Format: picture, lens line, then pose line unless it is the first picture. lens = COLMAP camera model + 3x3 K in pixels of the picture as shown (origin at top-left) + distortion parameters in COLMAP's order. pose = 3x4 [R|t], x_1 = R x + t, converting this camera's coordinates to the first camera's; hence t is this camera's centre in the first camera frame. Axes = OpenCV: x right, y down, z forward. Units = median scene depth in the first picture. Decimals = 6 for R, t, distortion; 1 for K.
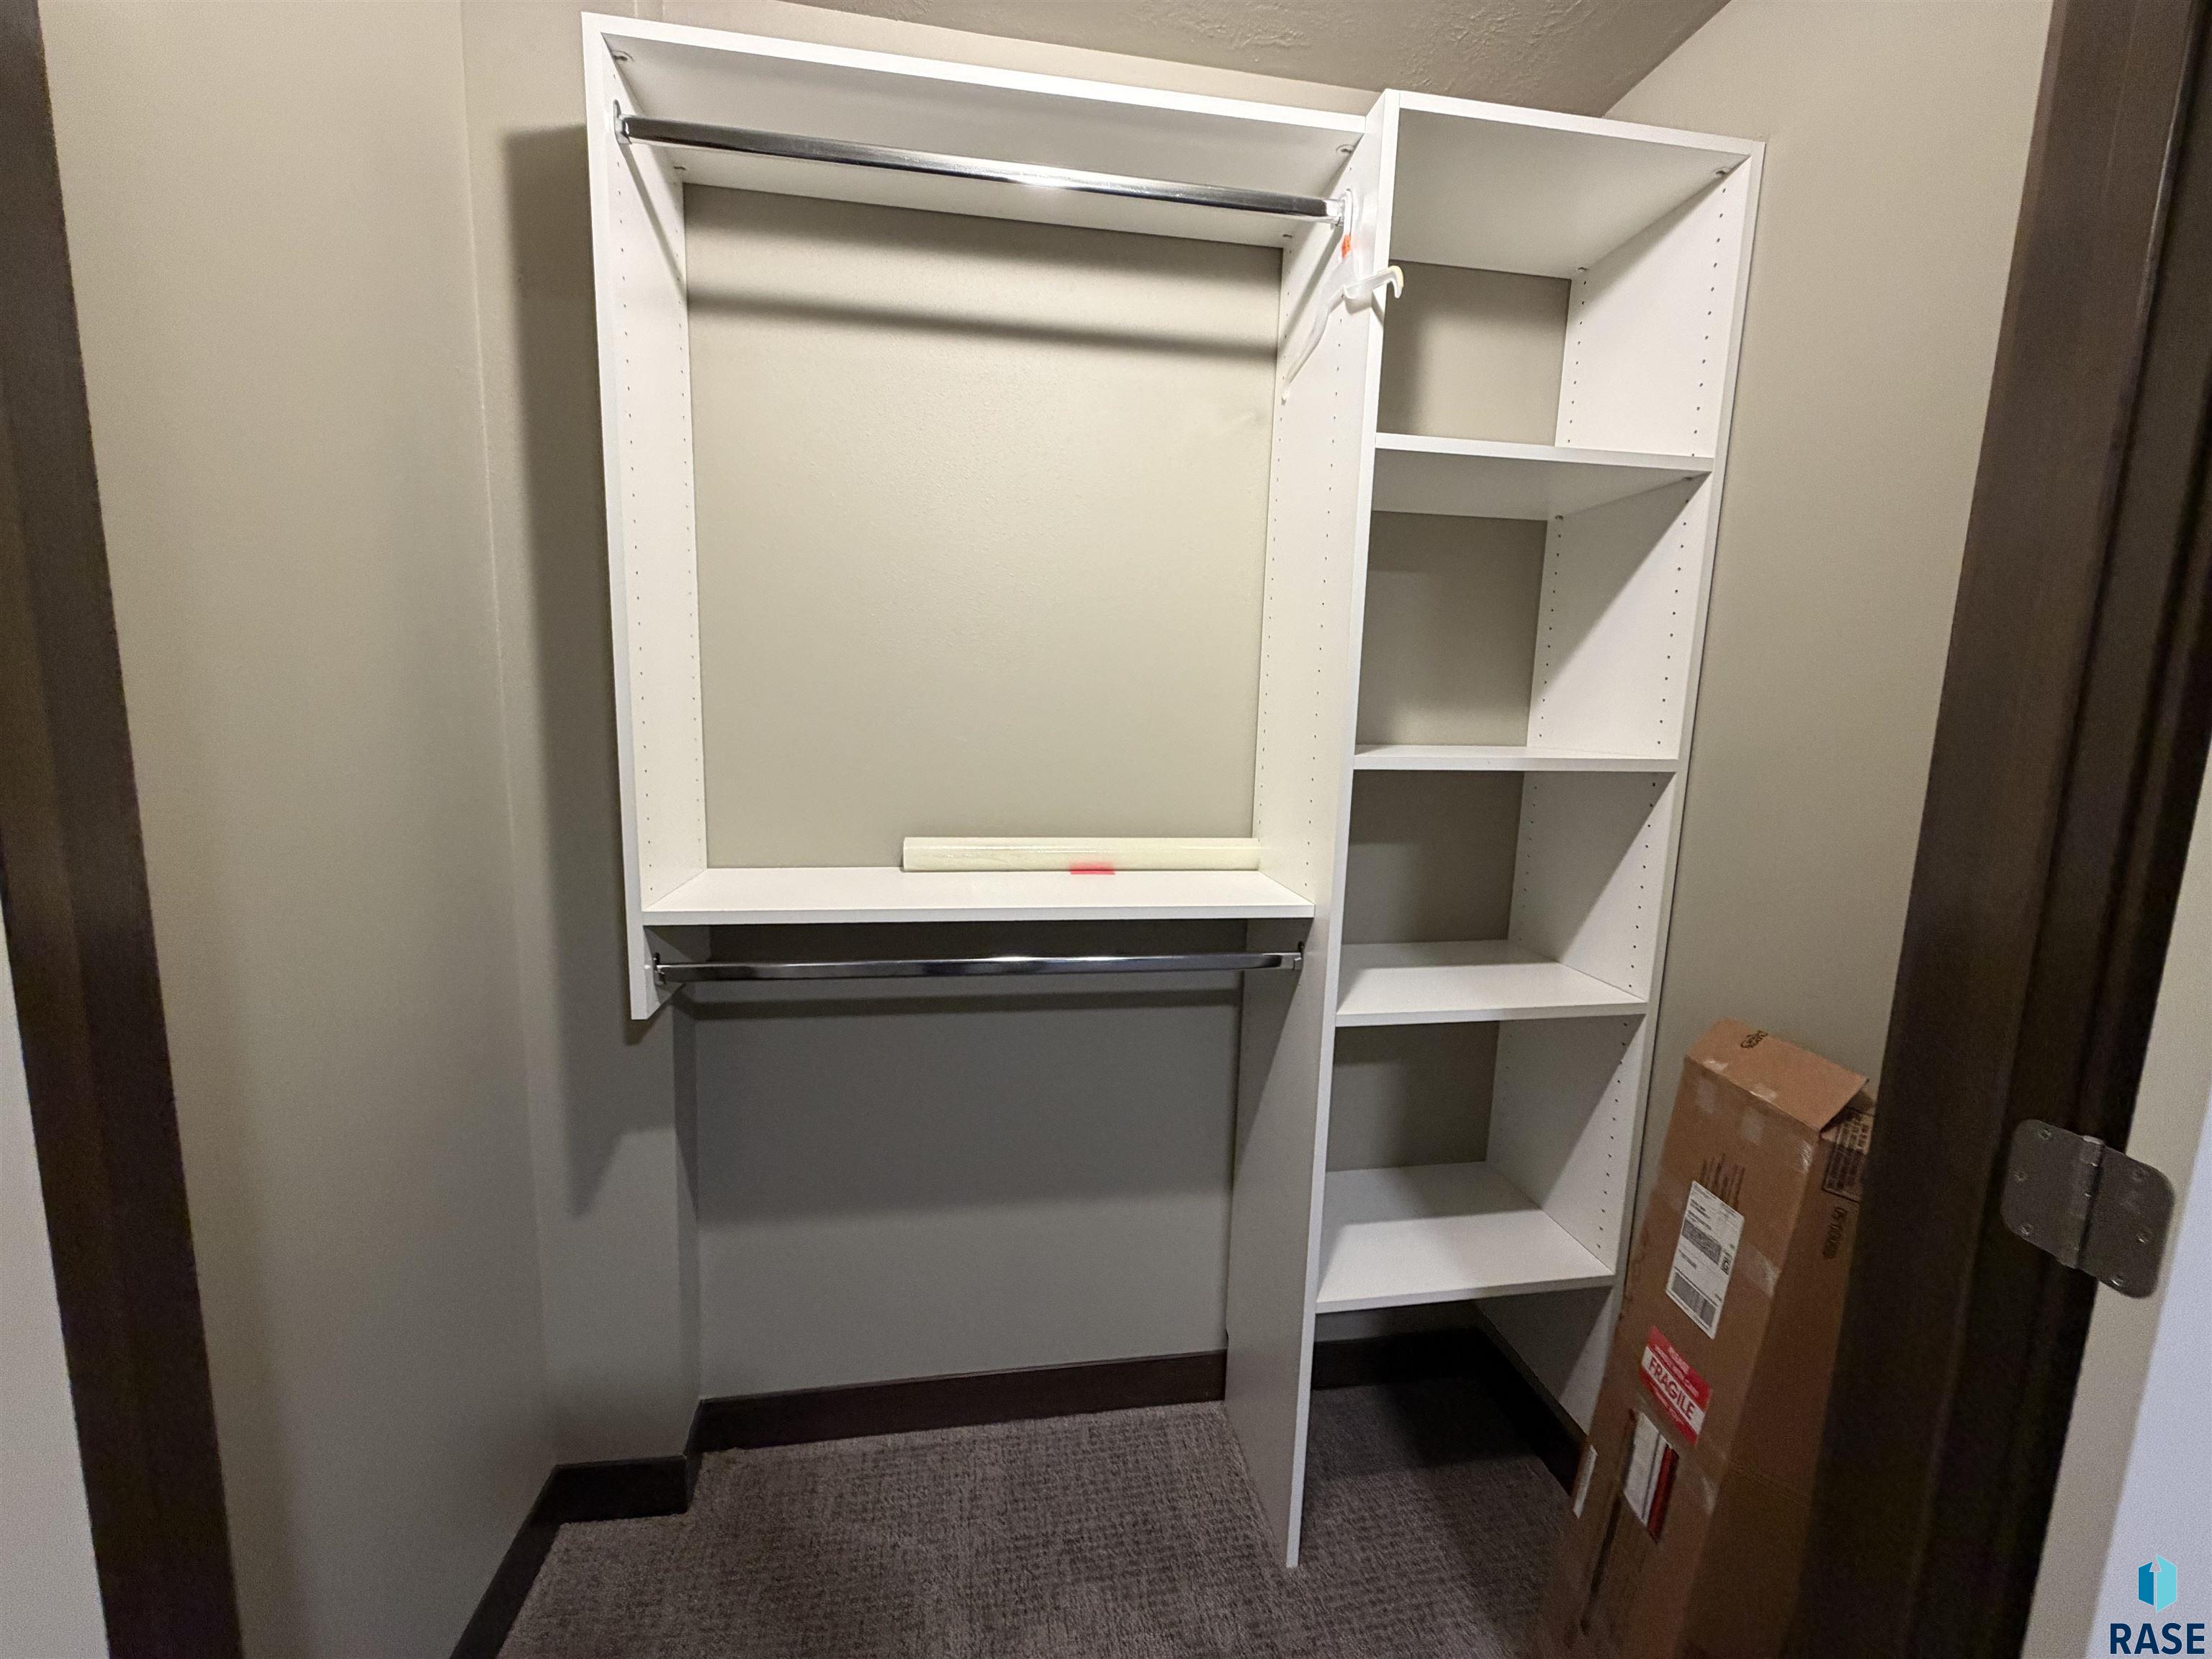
lens RADIAL K [[876.5, 0, 1103.4], [0, 876.5, 834.2], [0, 0, 1]] dist [-0.002488, -0.000367]
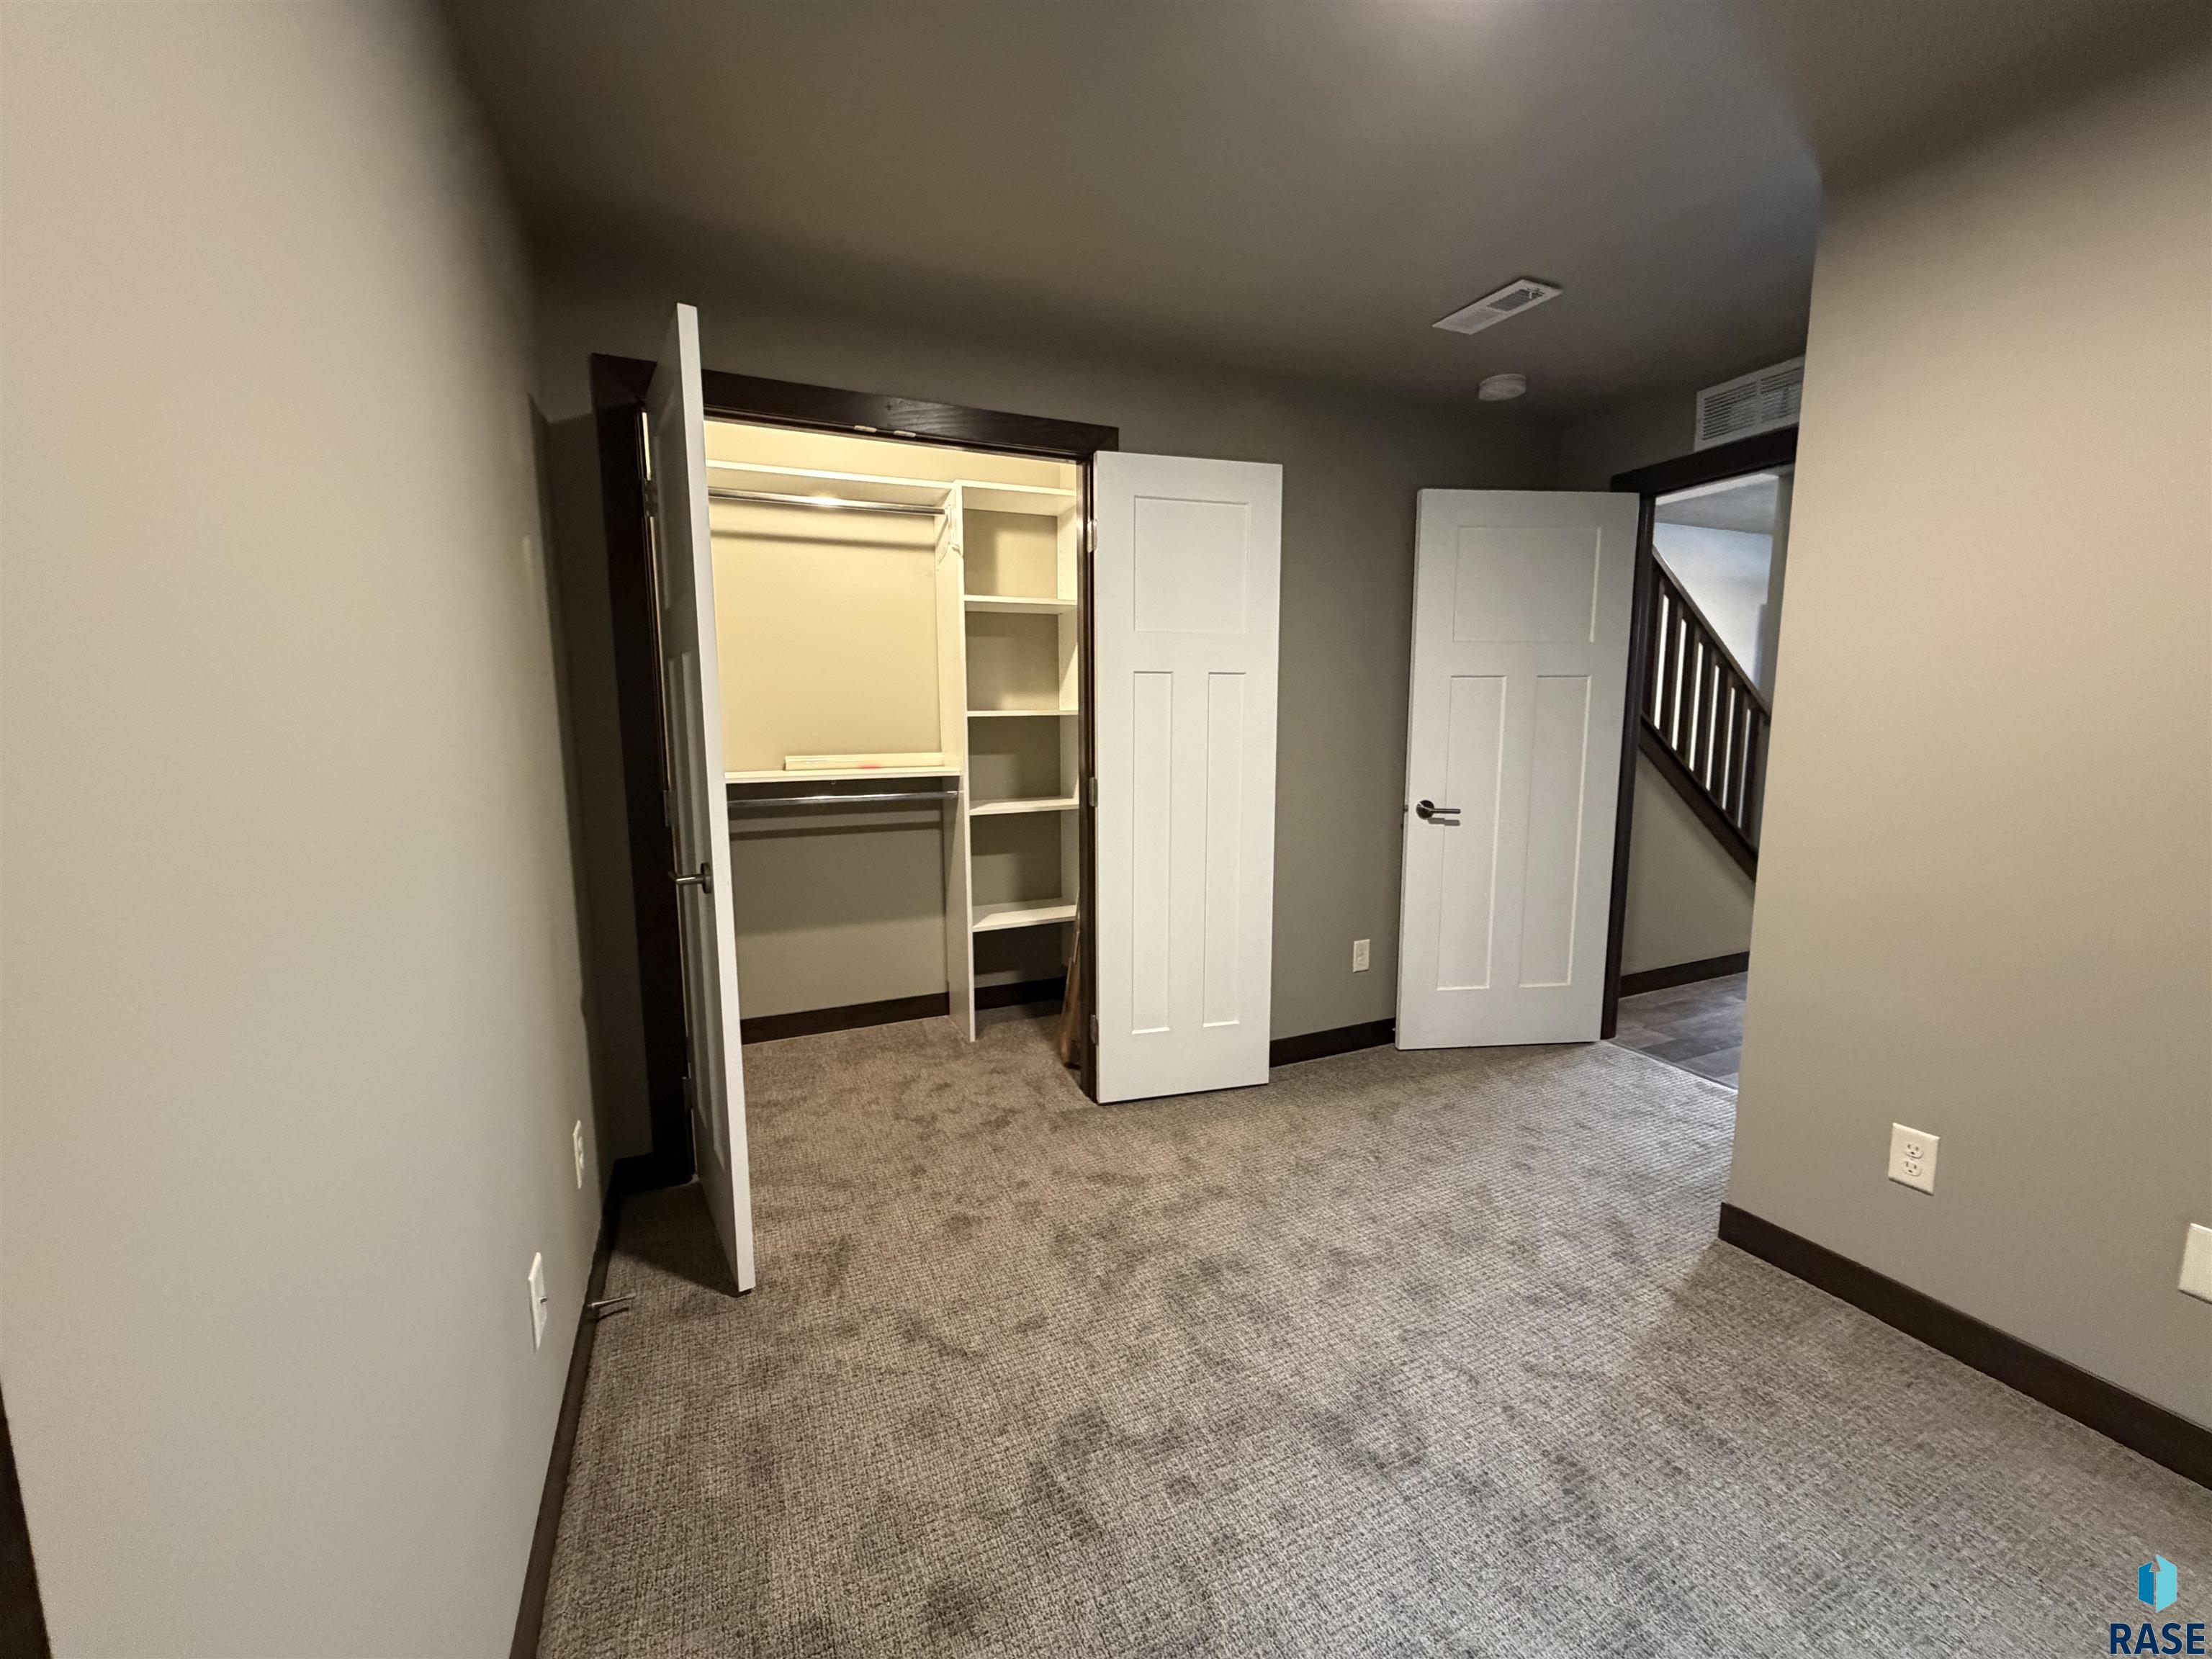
lens RADIAL K [[876.5, 0, 1103.4], [0, 876.5, 834.2], [0, 0, 1]] dist [-0.002488, -0.000367]
pose [[0.966405, -0.066972, 0.248146, -0.004264], [0.066703, 0.997728, 0.009501, 0.249040], [-0.248218, 0.007371, 0.968676, -1.473657]]
